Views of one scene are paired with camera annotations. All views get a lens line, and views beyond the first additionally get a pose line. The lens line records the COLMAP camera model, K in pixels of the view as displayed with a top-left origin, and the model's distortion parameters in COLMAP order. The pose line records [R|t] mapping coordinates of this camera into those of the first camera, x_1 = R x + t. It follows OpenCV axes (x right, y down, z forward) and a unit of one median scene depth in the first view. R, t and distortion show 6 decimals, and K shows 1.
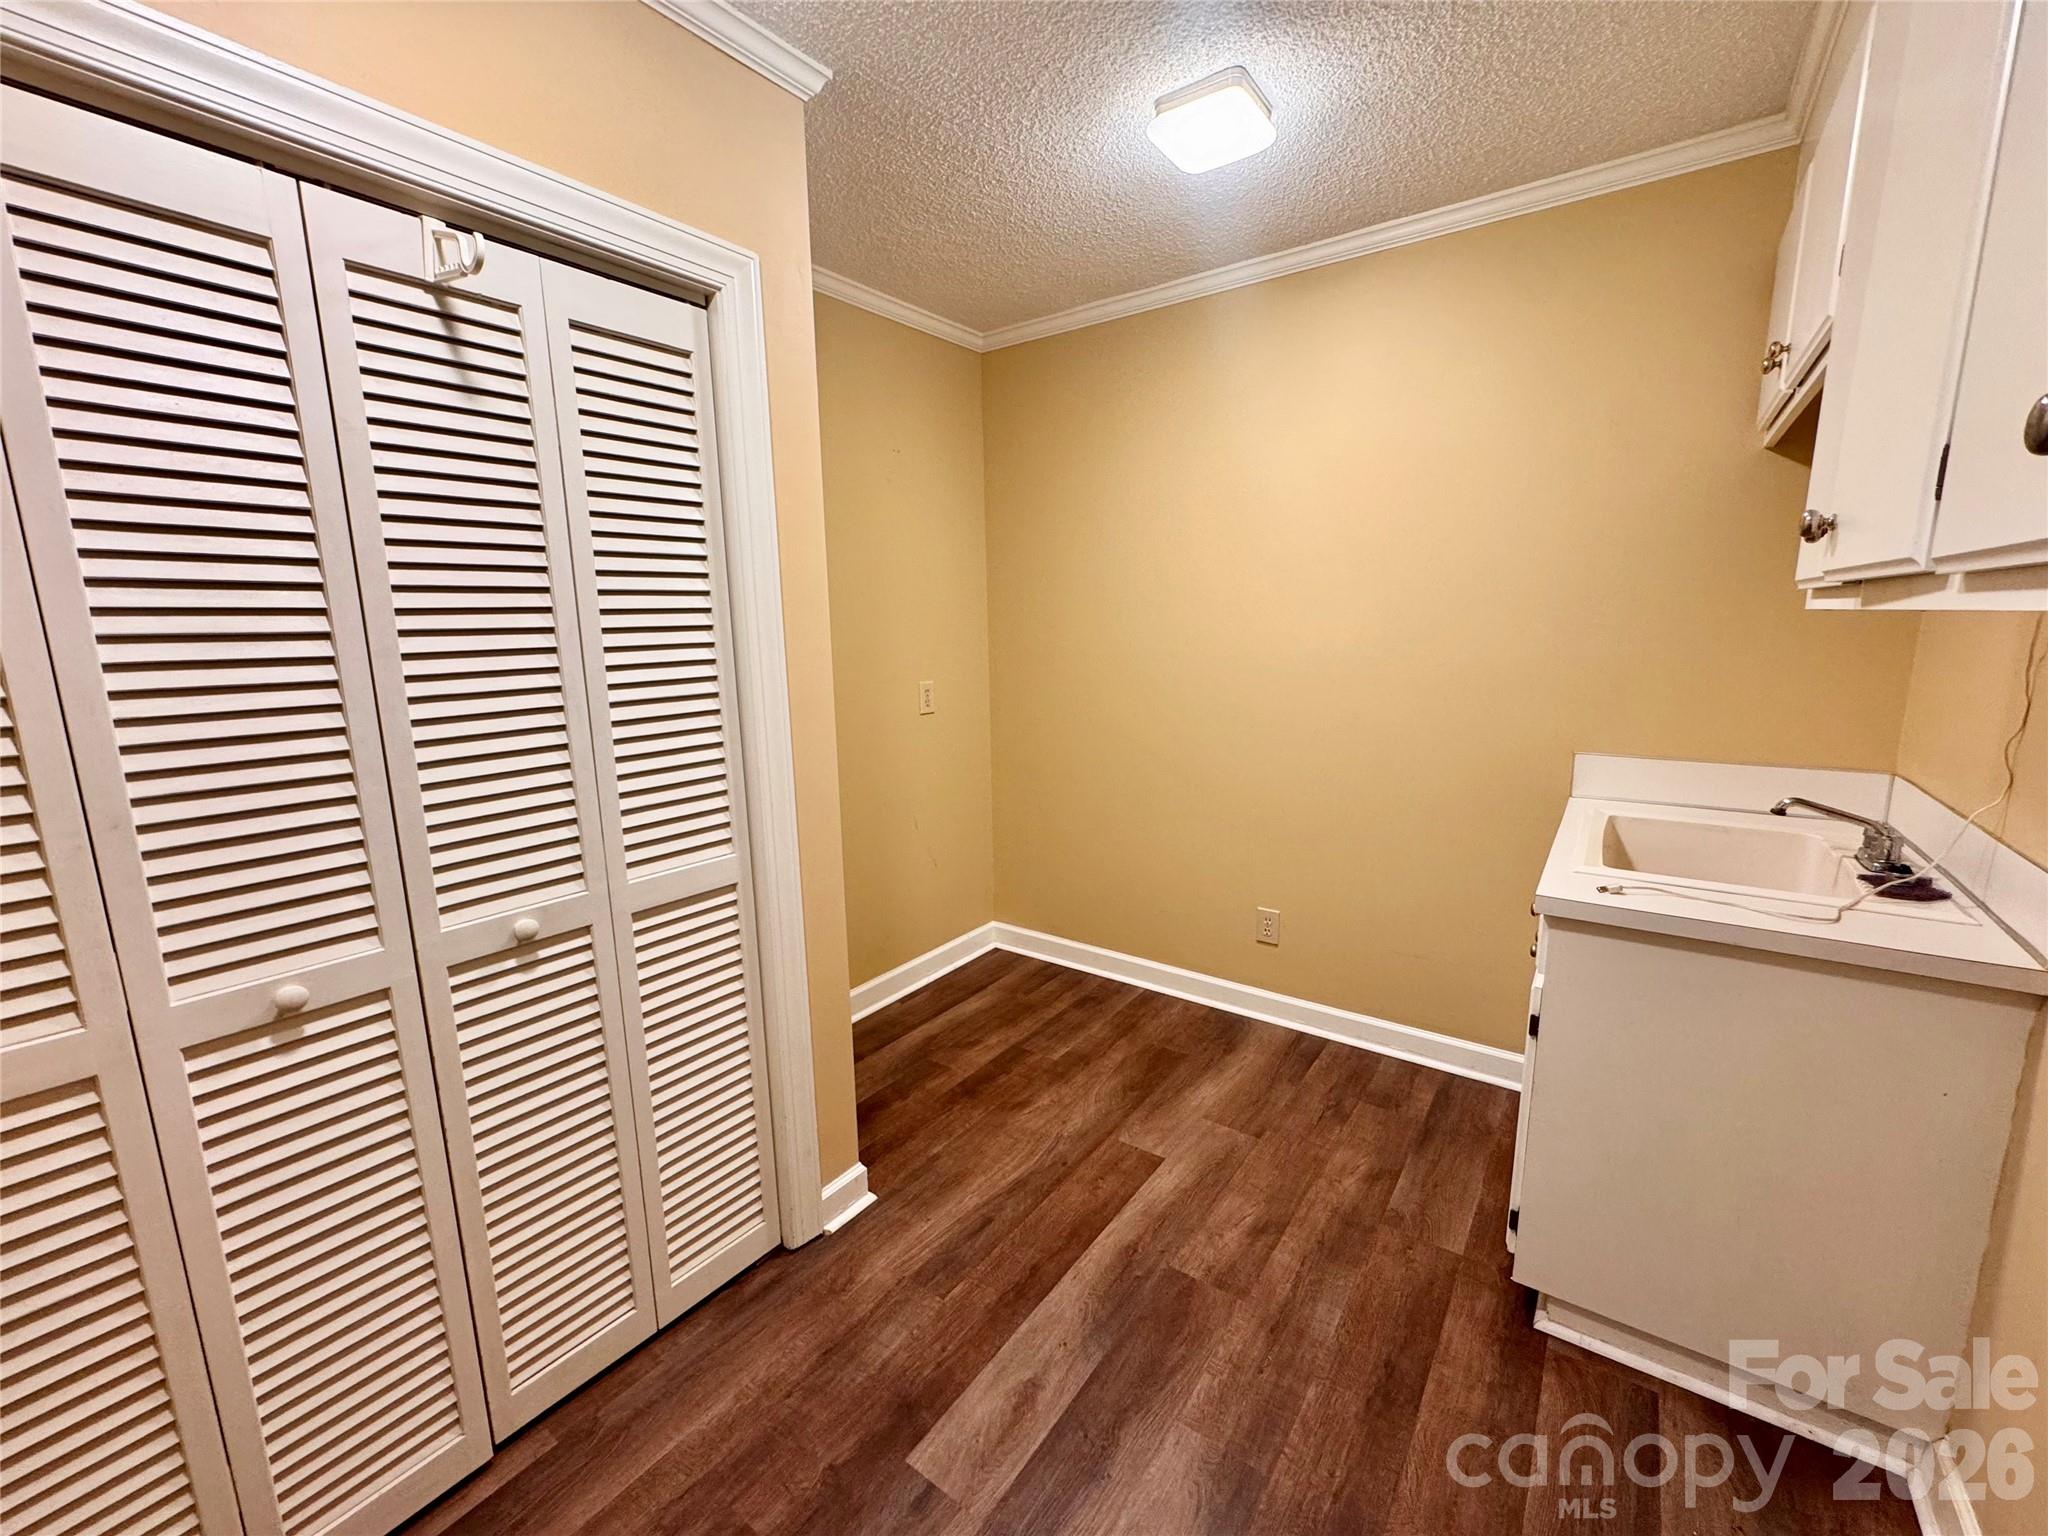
lens RADIAL K [[822.5, 0, 1023.2], [0, 822.5, 771.3], [0, 0, 1]] dist [-0.003674, 0.000659]
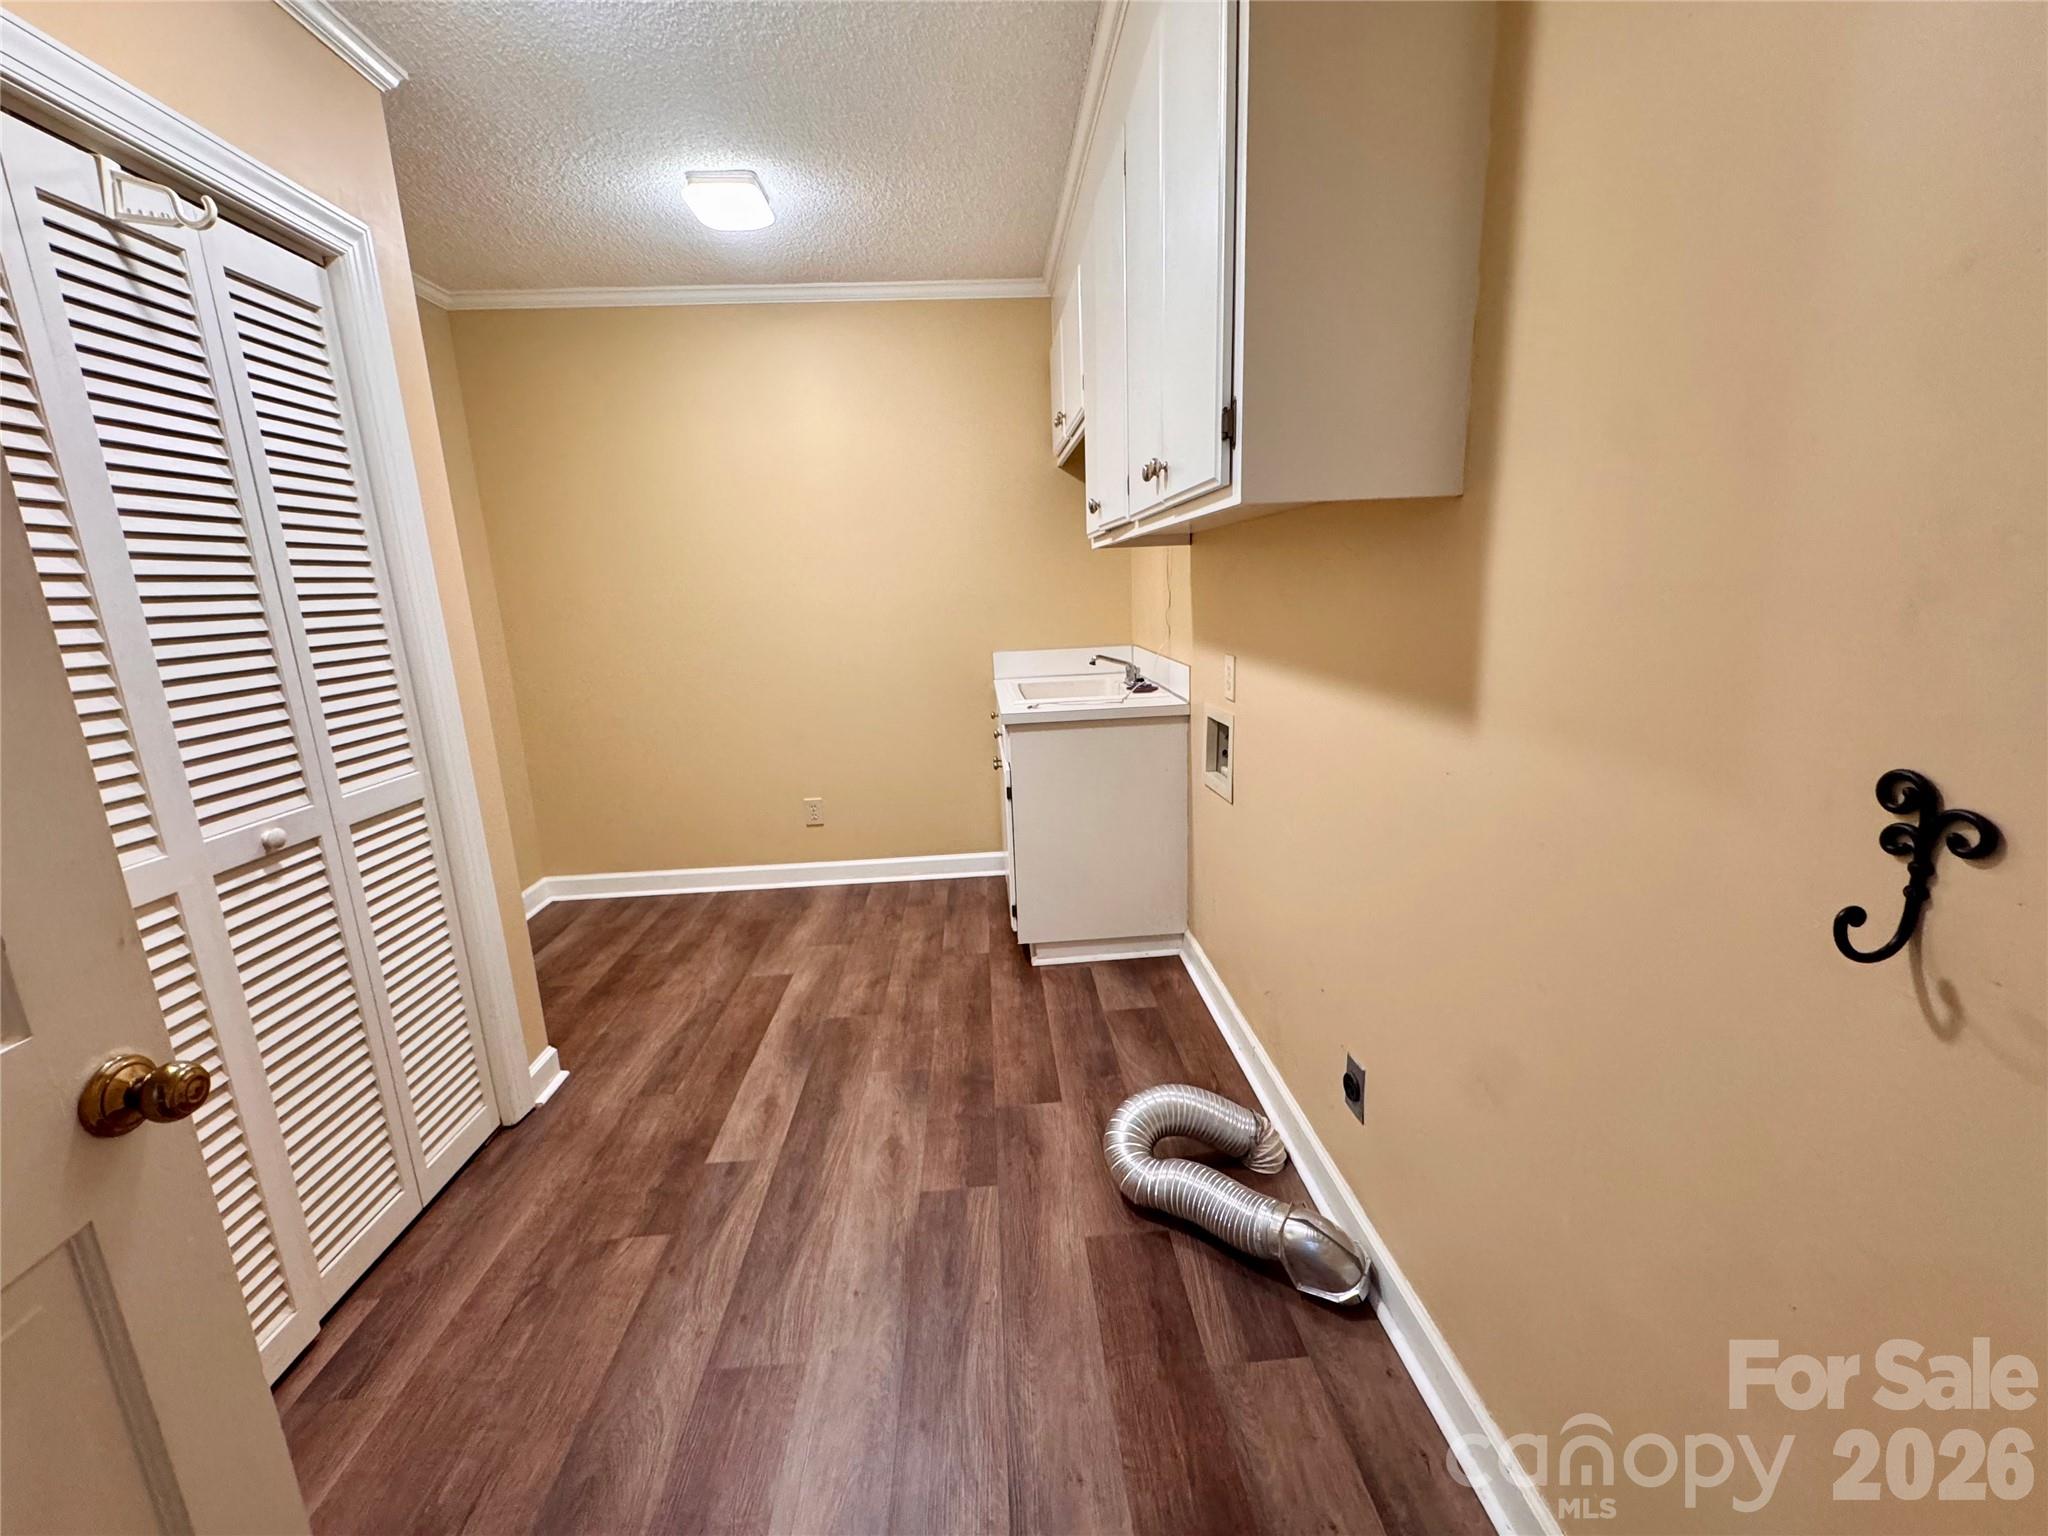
lens RADIAL K [[822.5, 0, 1023.2], [0, 822.5, 771.3], [0, 0, 1]] dist [-0.003674, 0.000659]
pose [[0.770547, -0.155592, 0.618101, -0.407539], [0.141280, 0.987318, 0.072408, 0.135576], [-0.621529, 0.031532, 0.782757, -0.371394]]
